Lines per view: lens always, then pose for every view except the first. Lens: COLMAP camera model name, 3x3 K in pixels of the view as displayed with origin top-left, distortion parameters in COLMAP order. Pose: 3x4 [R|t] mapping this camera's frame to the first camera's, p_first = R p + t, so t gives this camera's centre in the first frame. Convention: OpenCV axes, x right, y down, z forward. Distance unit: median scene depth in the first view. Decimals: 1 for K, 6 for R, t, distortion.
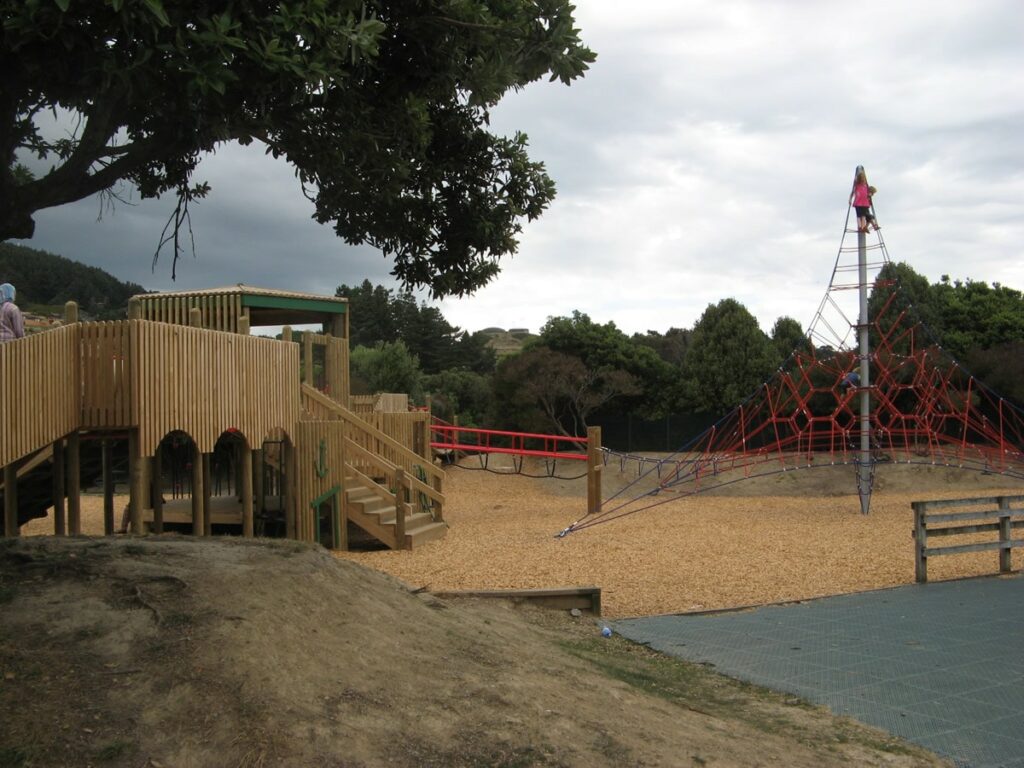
lens RADIAL K [[1057.1, 0, 517.5], [0, 1057.1, 381.9], [0, 0, 1]] dist [-0.119898, 0.000000]
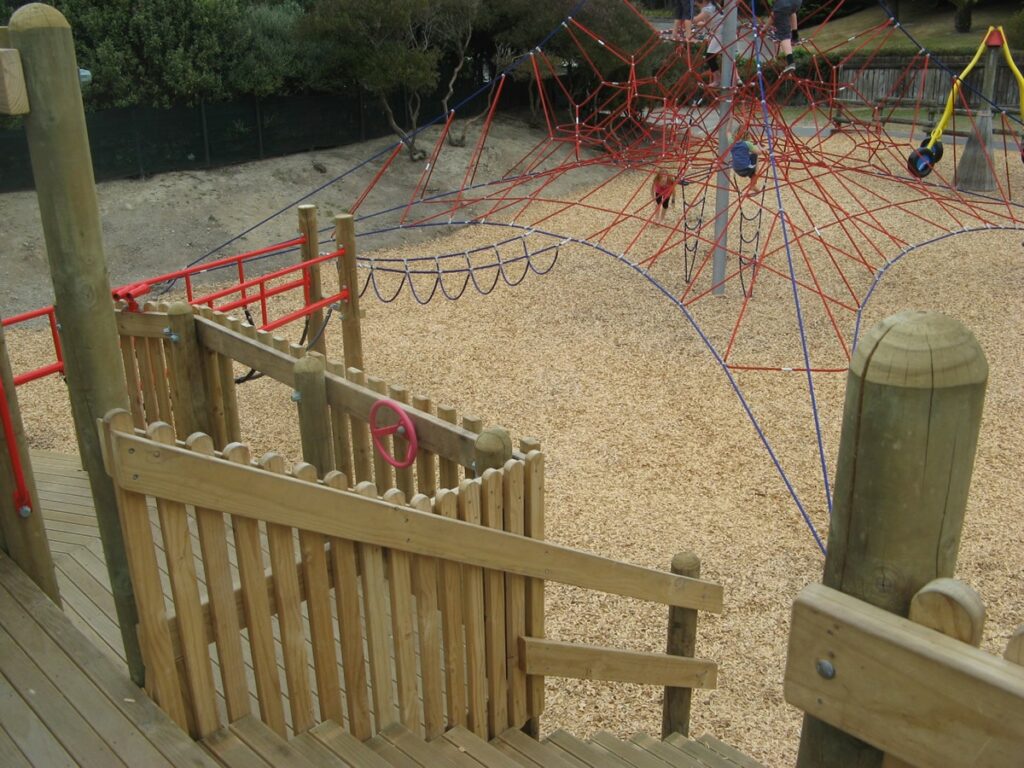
lens RADIAL K [[1057.1, 0, 498.5], [0, 1057.1, 379.7], [0, 0, 1]] dist [-0.119898, 0.000000]
pose [[0.559229, -0.291467, 0.776086, -0.165349], [-0.012792, 0.933011, 0.359619, -0.032016], [-0.828915, -0.211037, 0.518038, 0.537966]]
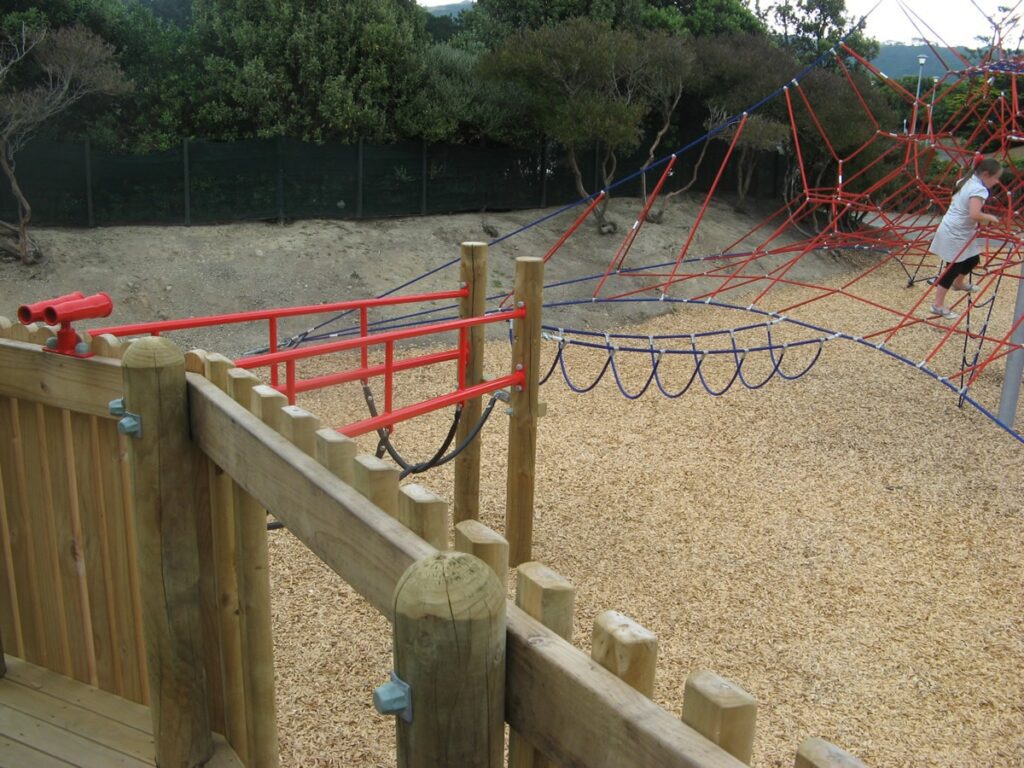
lens RADIAL K [[1057.1, 0, 507.9], [0, 1057.1, 381.5], [0, 0, 1]] dist [-0.119898, 0.000000]
pose [[0.678365, -0.160198, 0.717048, -0.093644], [-0.064613, 0.959152, 0.275414, -0.000113], [-0.731879, -0.233162, 0.640304, 0.609005]]
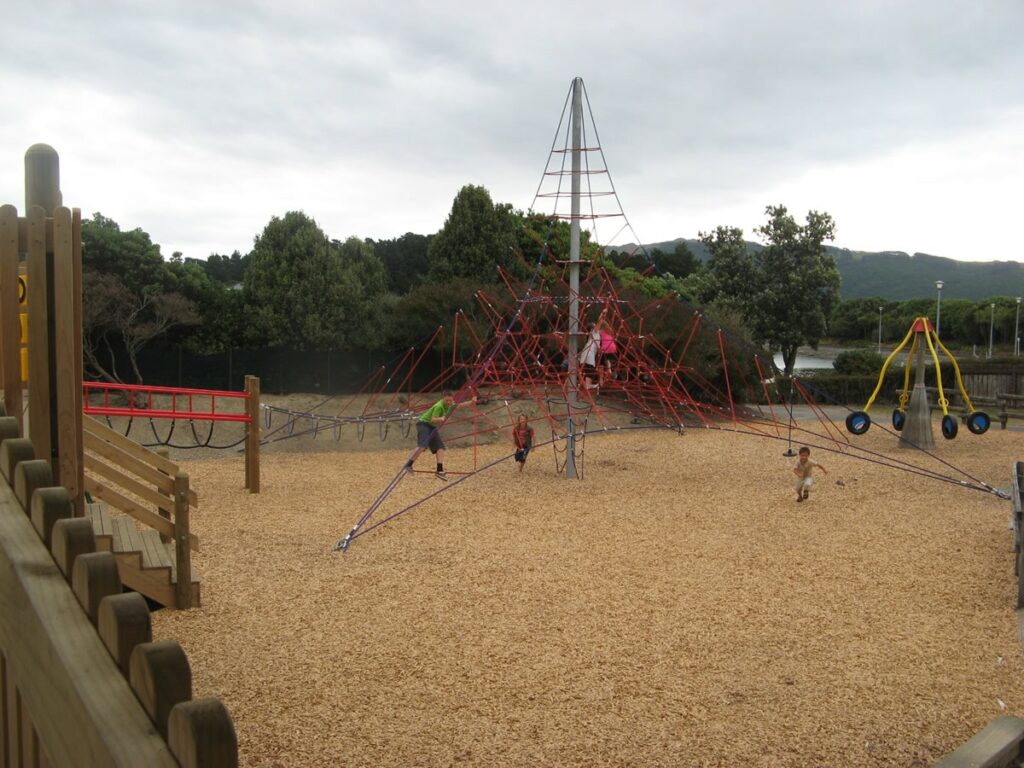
lens RADIAL K [[1057.1, 0, 508.4], [0, 1057.1, 393.0], [0, 0, 1]] dist [-0.119898, 0.000000]
pose [[0.820538, -0.014953, 0.571396, -0.148763], [-0.038467, 0.995947, 0.081301, -0.009435], [-0.570296, -0.088691, 0.816637, 0.209353]]
